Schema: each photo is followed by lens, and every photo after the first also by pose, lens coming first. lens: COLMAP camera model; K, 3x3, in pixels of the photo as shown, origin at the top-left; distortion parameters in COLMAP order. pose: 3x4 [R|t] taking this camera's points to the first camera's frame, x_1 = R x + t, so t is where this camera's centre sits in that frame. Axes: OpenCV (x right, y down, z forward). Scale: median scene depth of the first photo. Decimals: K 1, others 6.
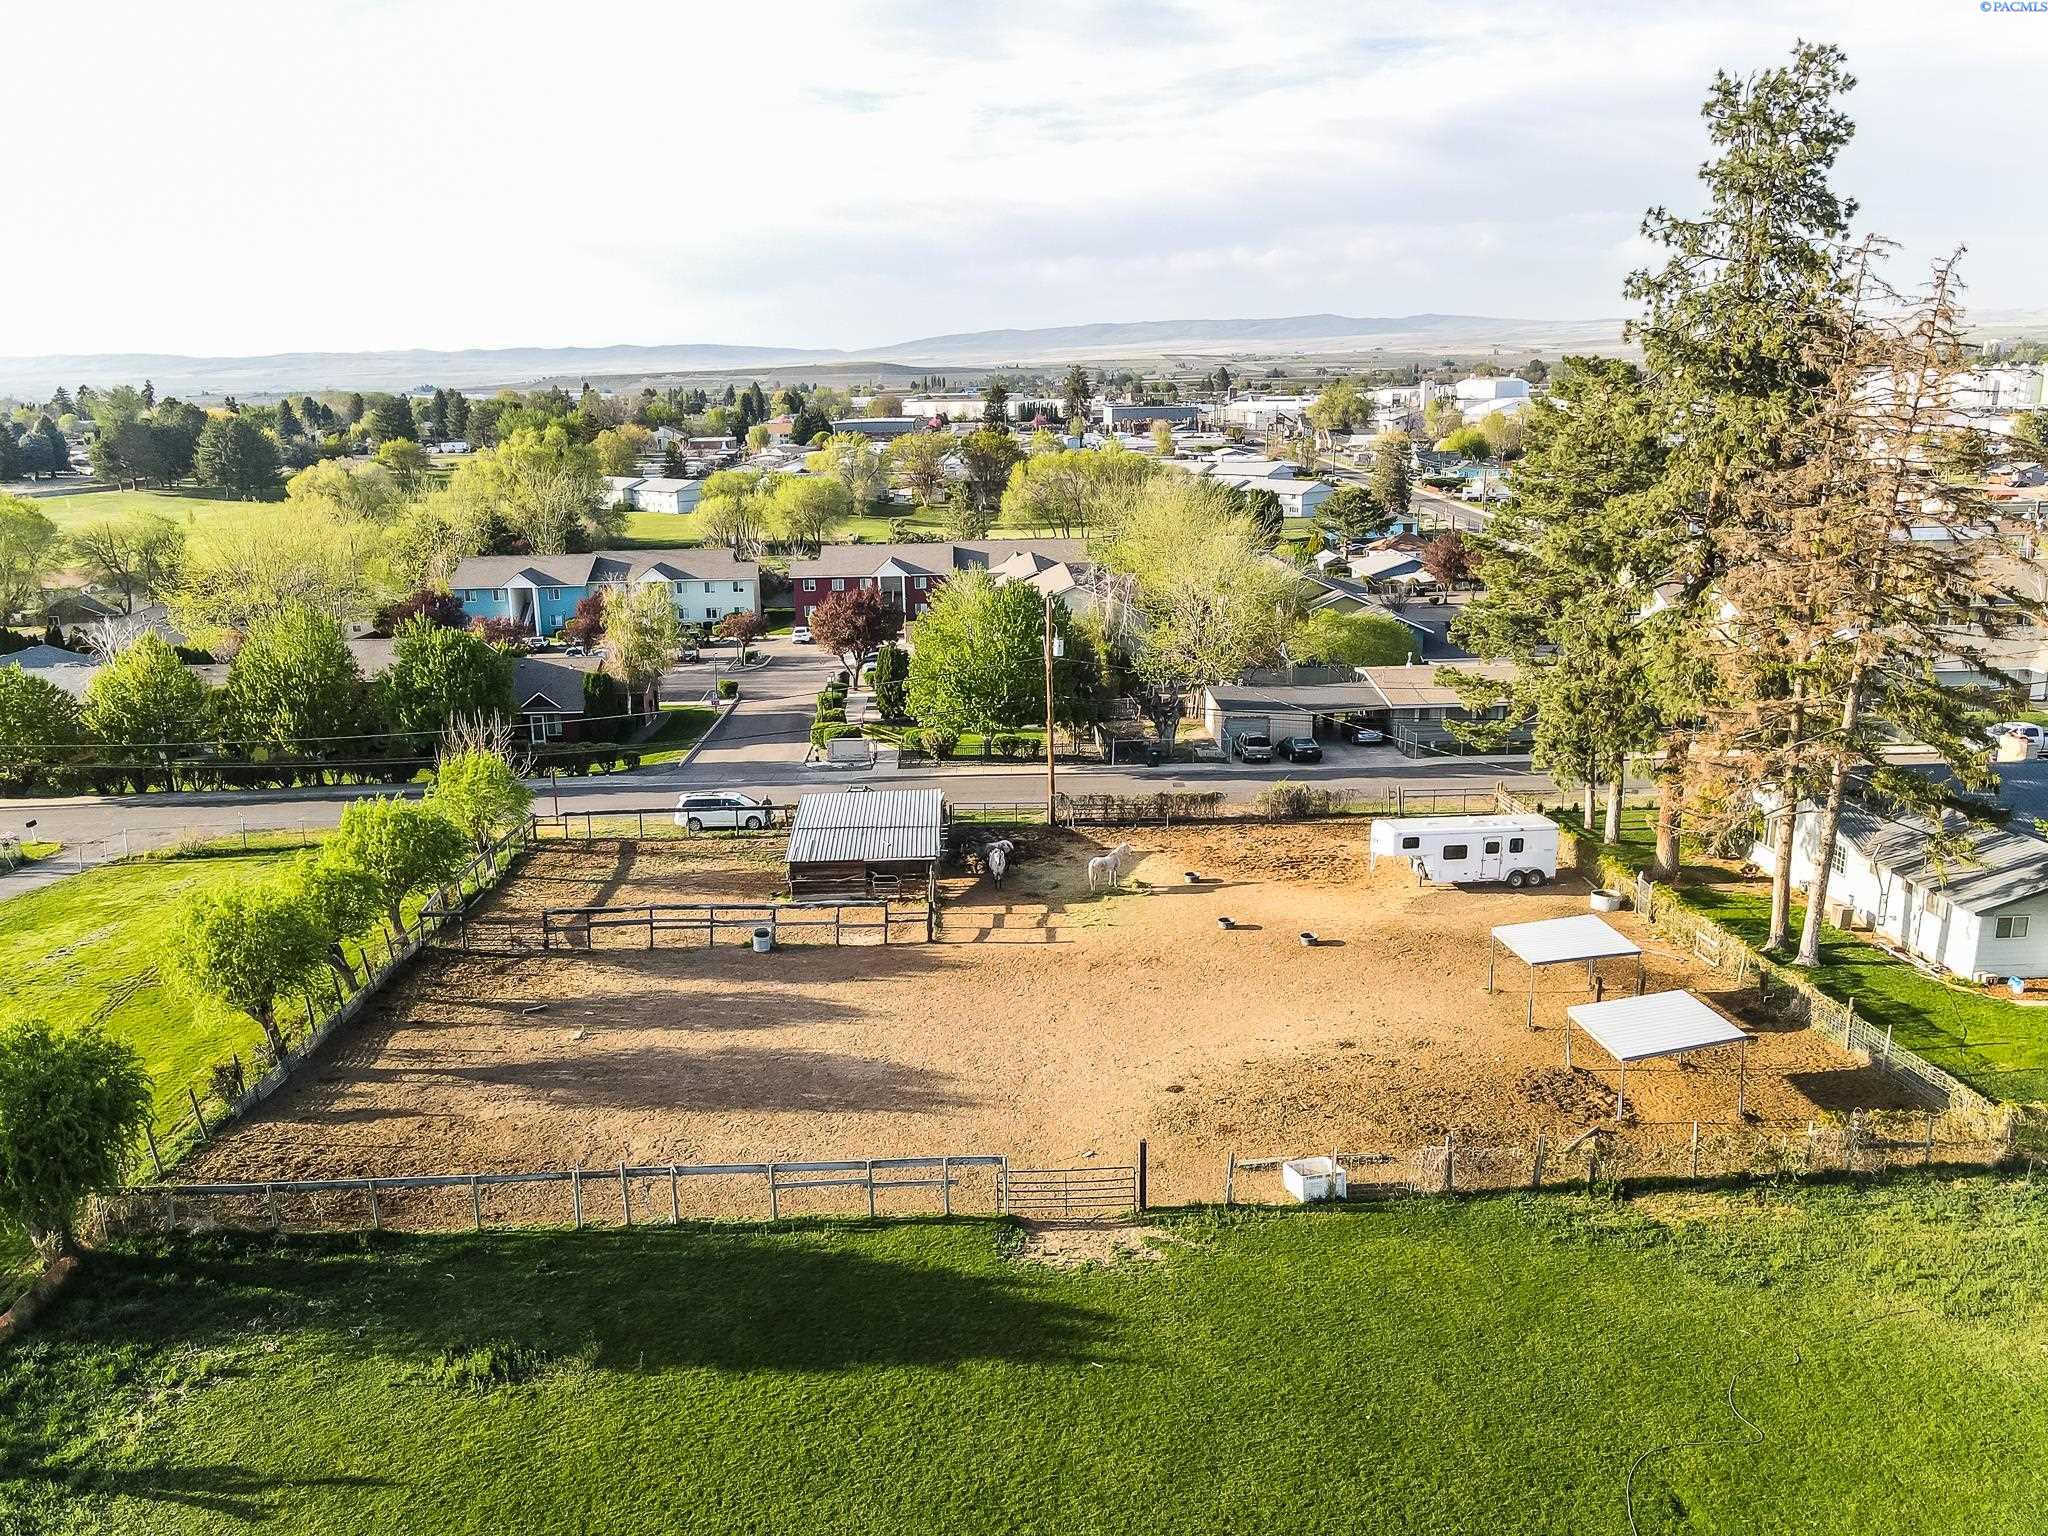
lens RADIAL K [[1426.2, 0, 1044.5], [0, 1426.2, 811.7], [0, 0, 1]] dist [0.005250, 0.005015]
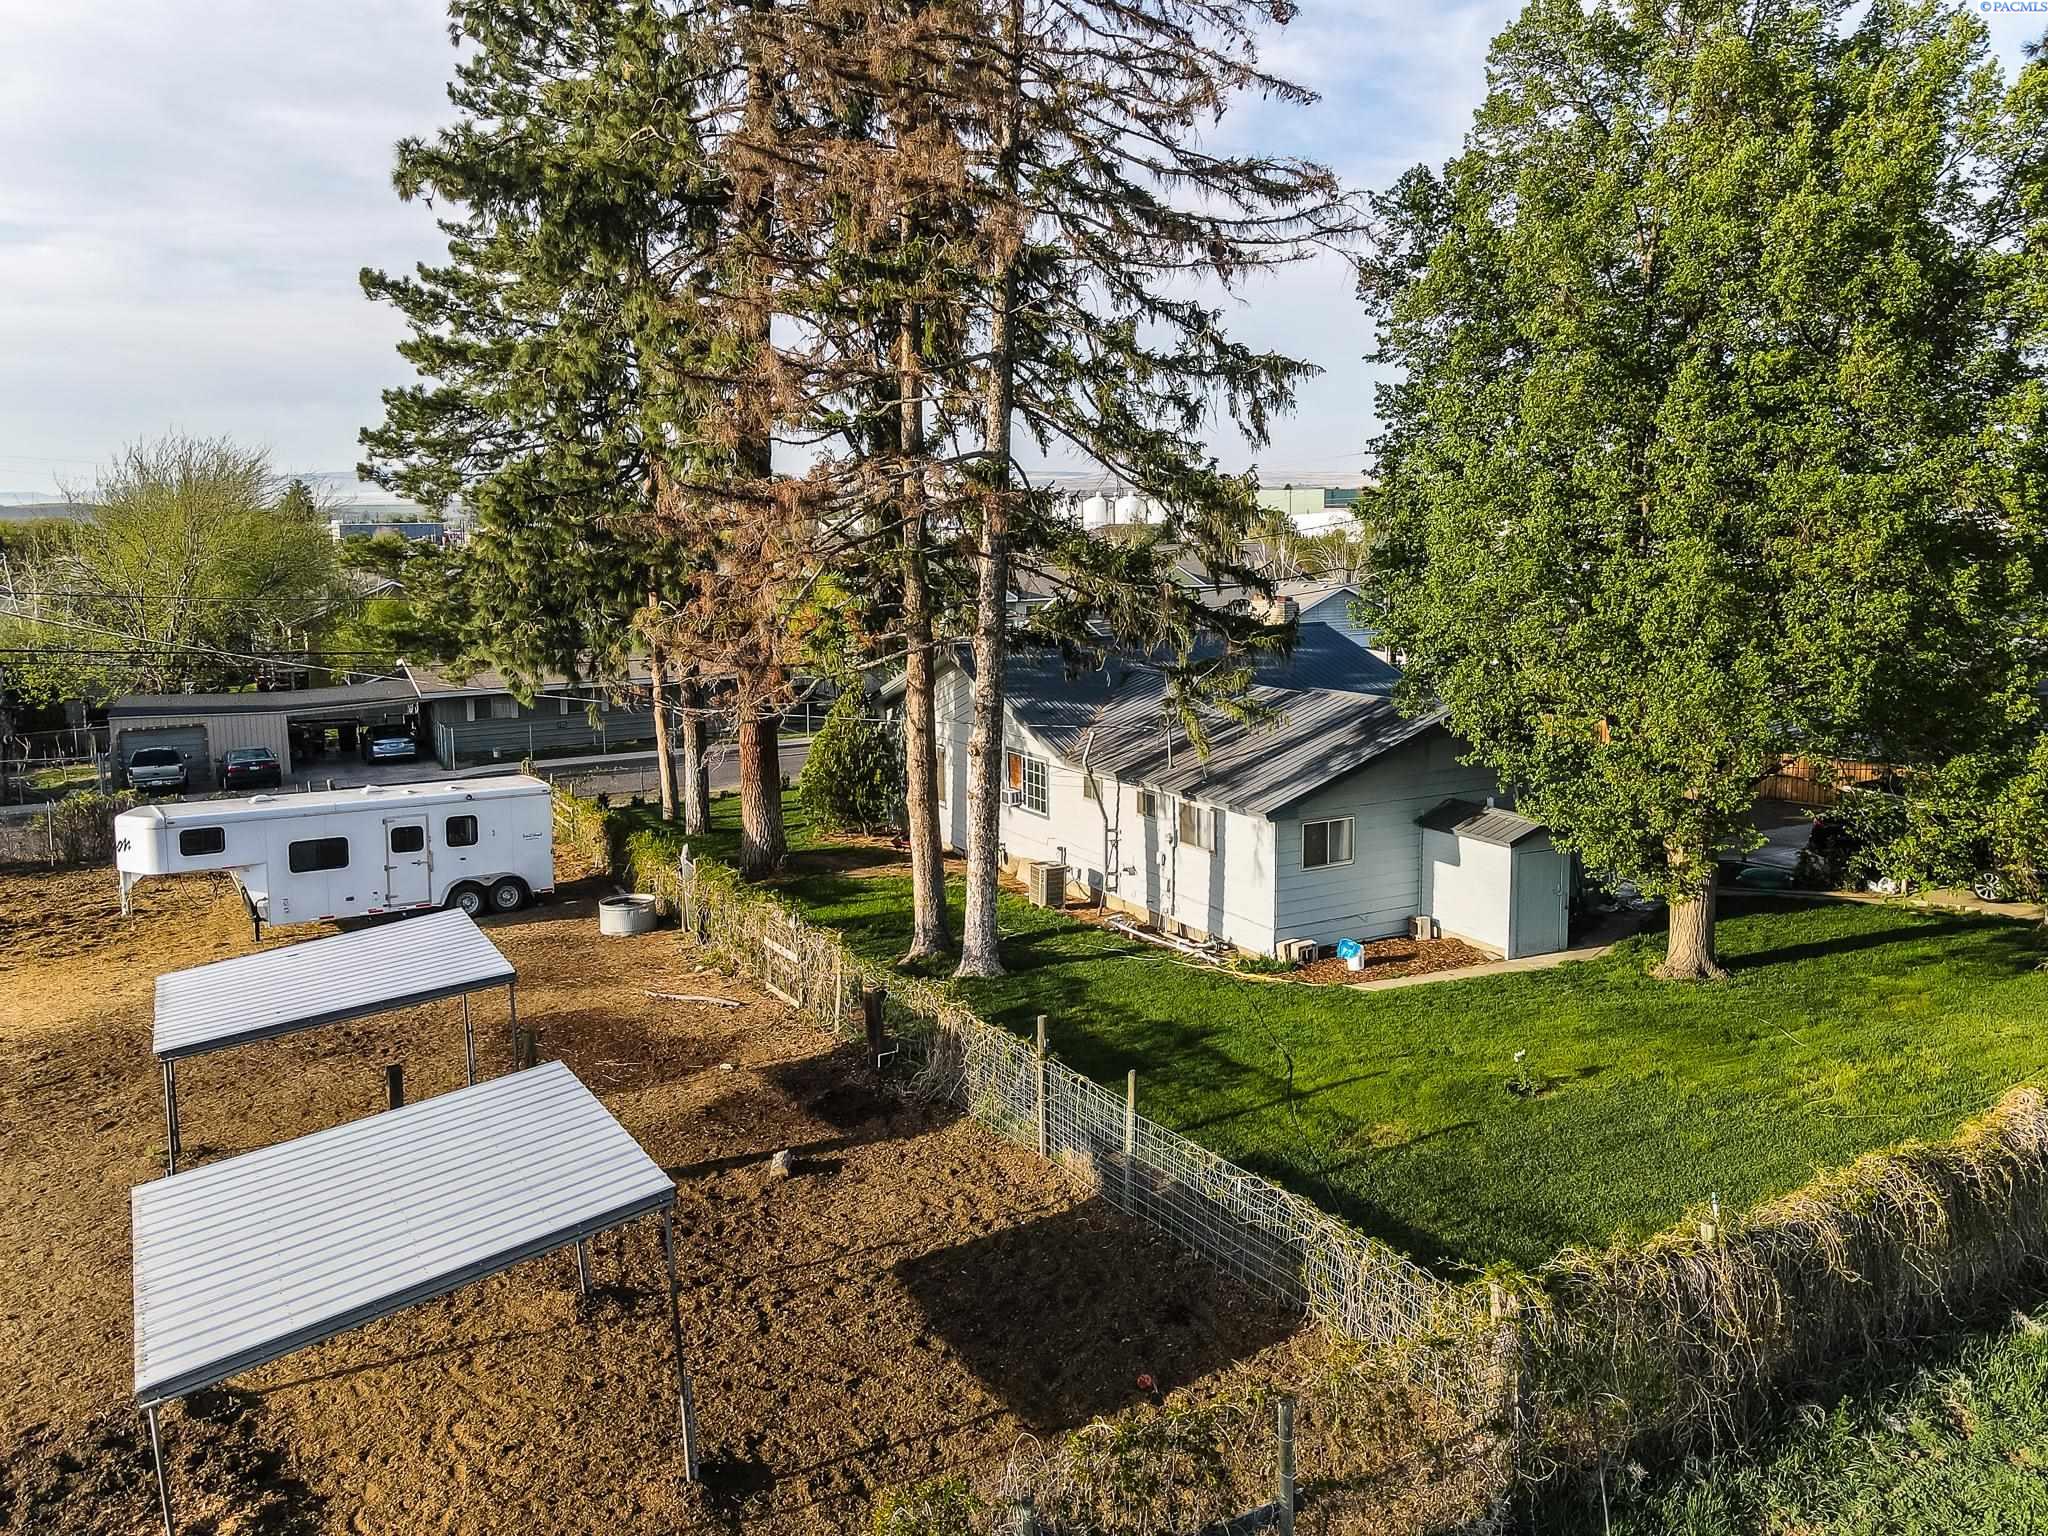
lens RADIAL K [[1599.0, 0, 1102.8], [0, 1599.0, 768.8], [0, 0, 1]] dist [-0.000603, 0.004580]
pose [[0.868511, -0.060167, 0.492004, 0.316900], [0.109484, 0.991375, -0.072032, 0.082442], [-0.483427, 0.116427, 0.867608, 0.521912]]
